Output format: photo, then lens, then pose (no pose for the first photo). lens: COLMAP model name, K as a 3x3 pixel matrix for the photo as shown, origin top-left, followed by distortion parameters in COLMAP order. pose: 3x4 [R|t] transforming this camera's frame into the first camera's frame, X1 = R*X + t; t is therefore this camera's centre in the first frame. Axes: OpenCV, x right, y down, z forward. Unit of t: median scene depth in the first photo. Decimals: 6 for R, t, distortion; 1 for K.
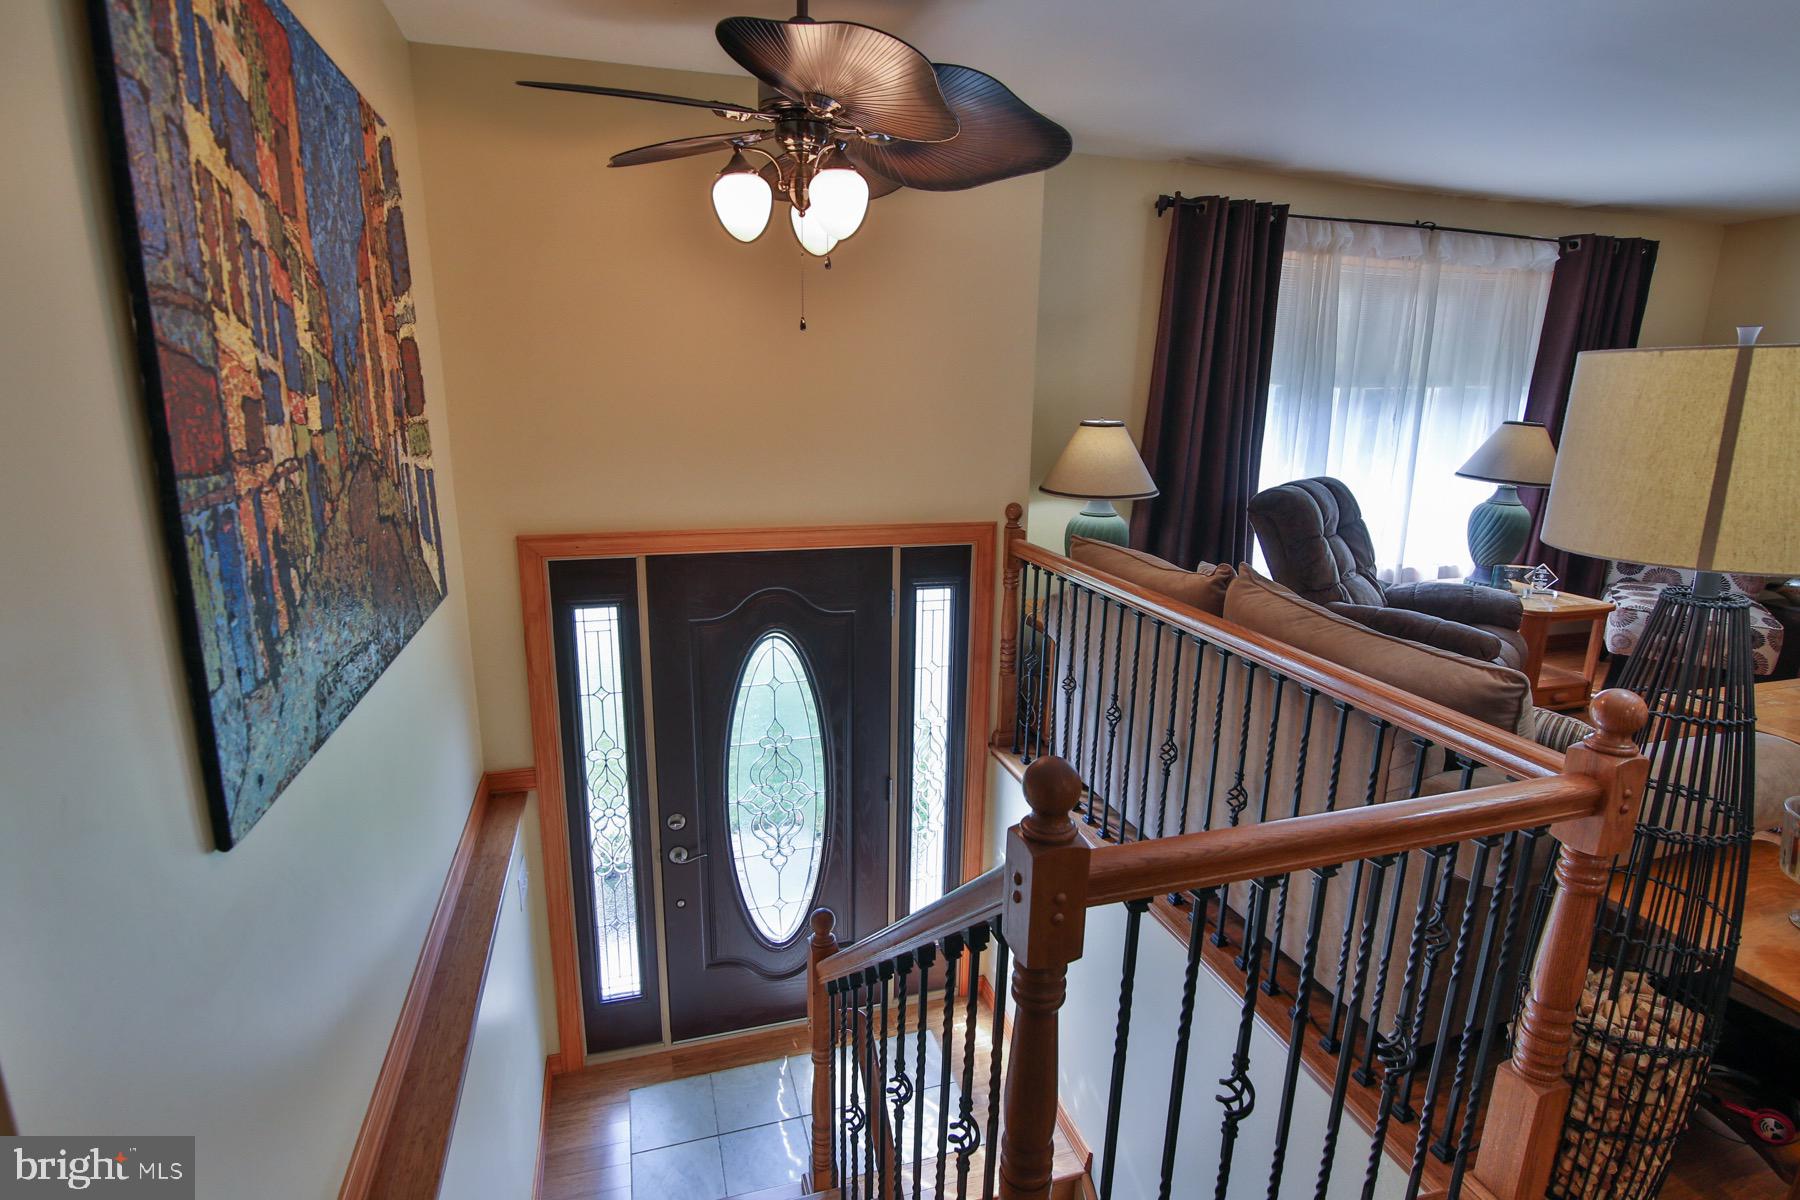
lens RADIAL K [[884.1, 0, 895.3], [0, 884.1, 599.4], [0, 0, 1]] dist [-0.013796, 0.000577]
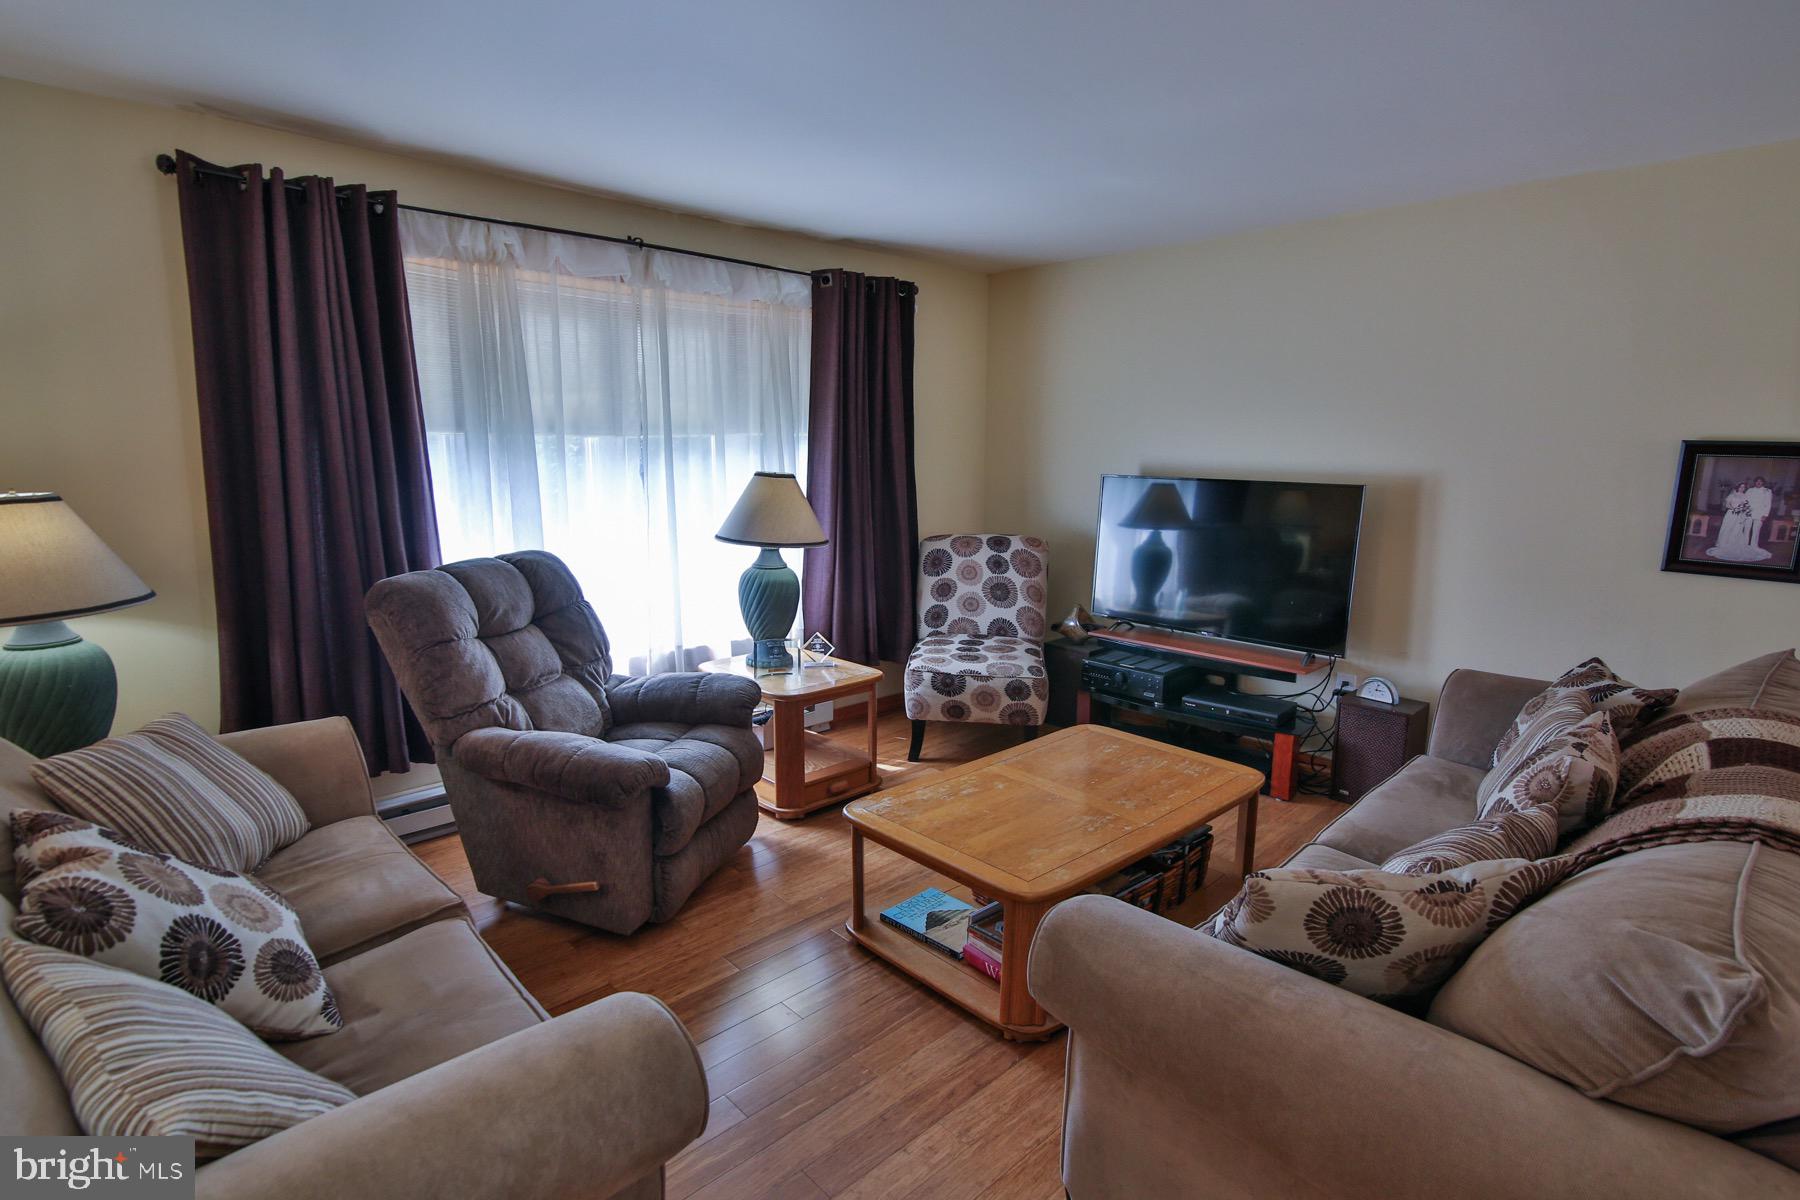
lens RADIAL K [[884.1, 0, 907.7], [0, 884.1, 606.3], [0, 0, 1]] dist [-0.013796, 0.000577]
pose [[0.894724, -0.085865, 0.438288, 0.440869], [0.103132, 0.994544, -0.015695, -0.044854], [-0.434549, 0.059244, 0.898697, 0.162100]]
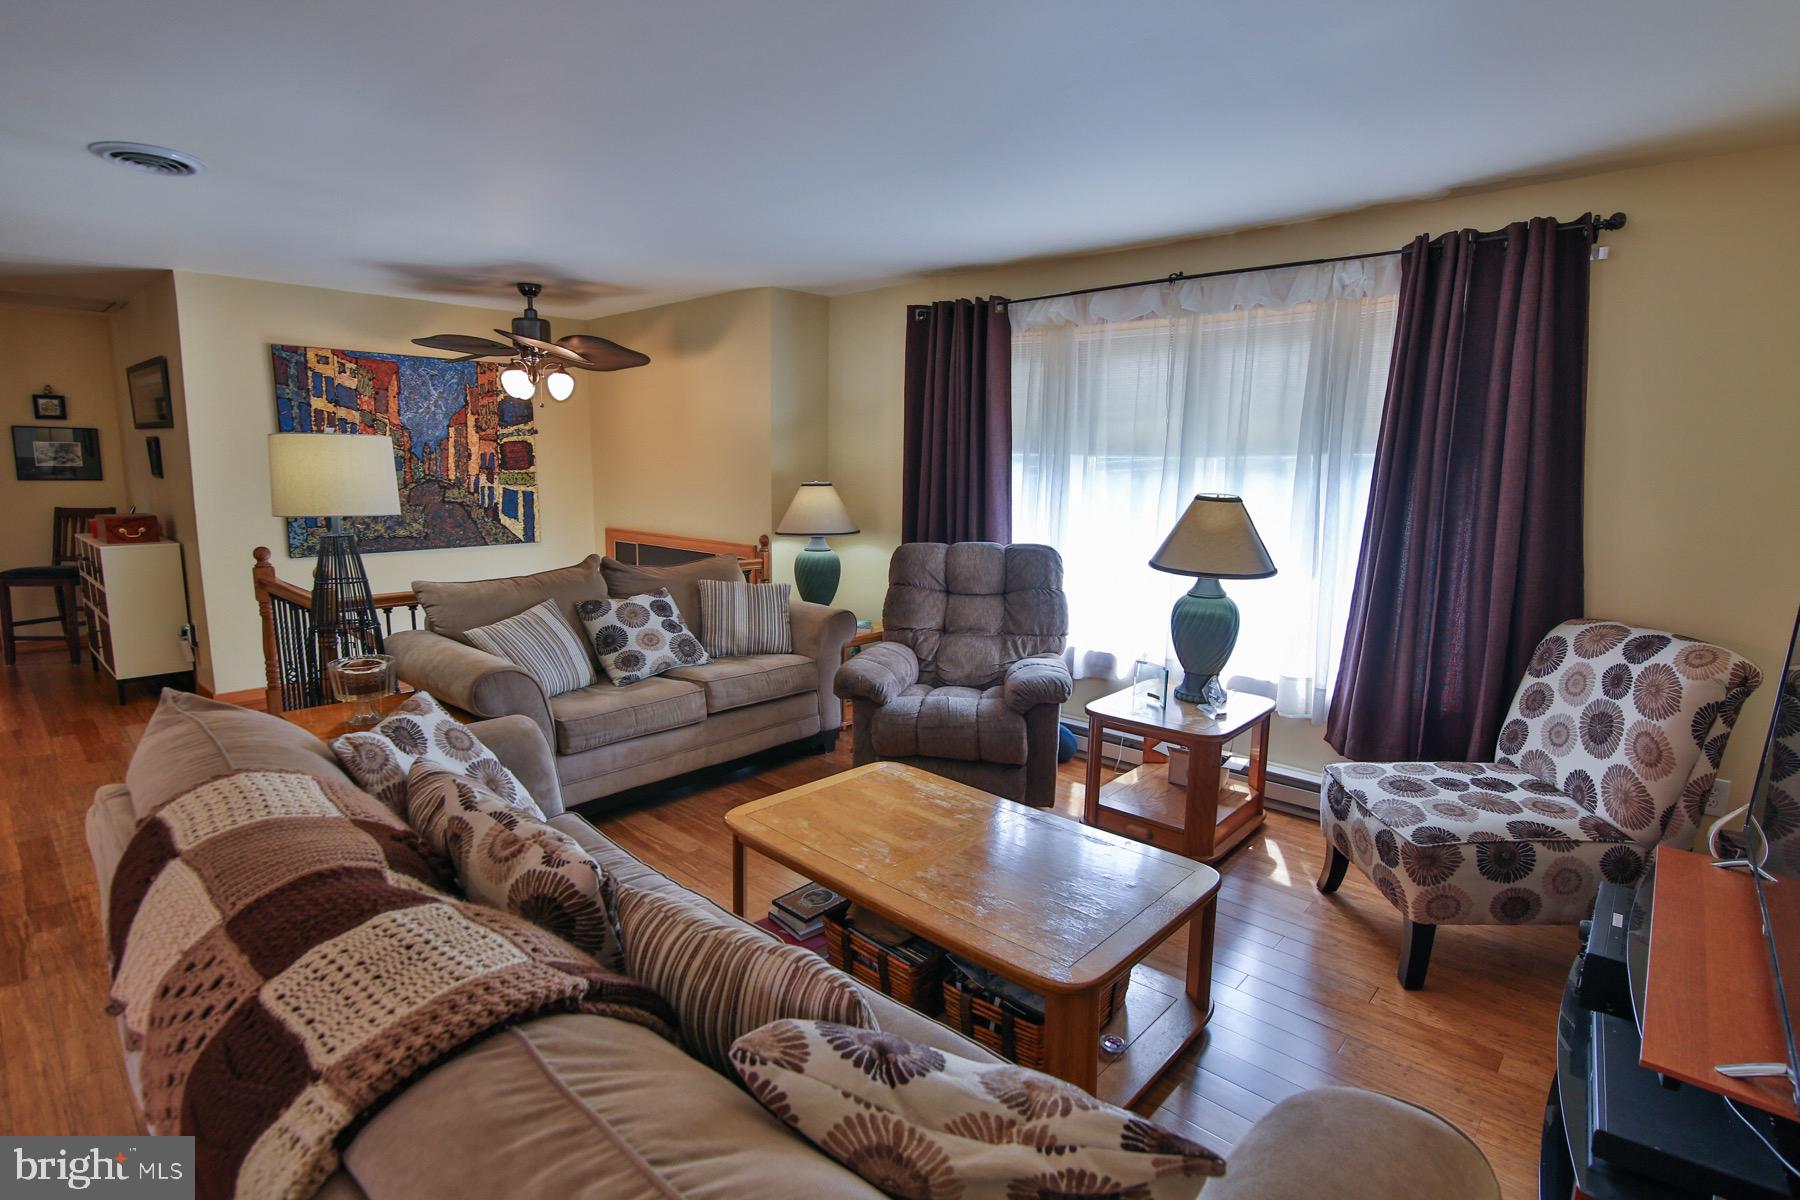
lens RADIAL K [[884.1, 0, 907.5], [0, 884.1, 599.2], [0, 0, 1]] dist [-0.013796, 0.000577]
pose [[0.518038, 0.130847, -0.845290, 1.277422], [-0.200031, 0.979360, 0.029011, -0.076995], [0.831639, 0.154056, 0.533519, 0.346012]]
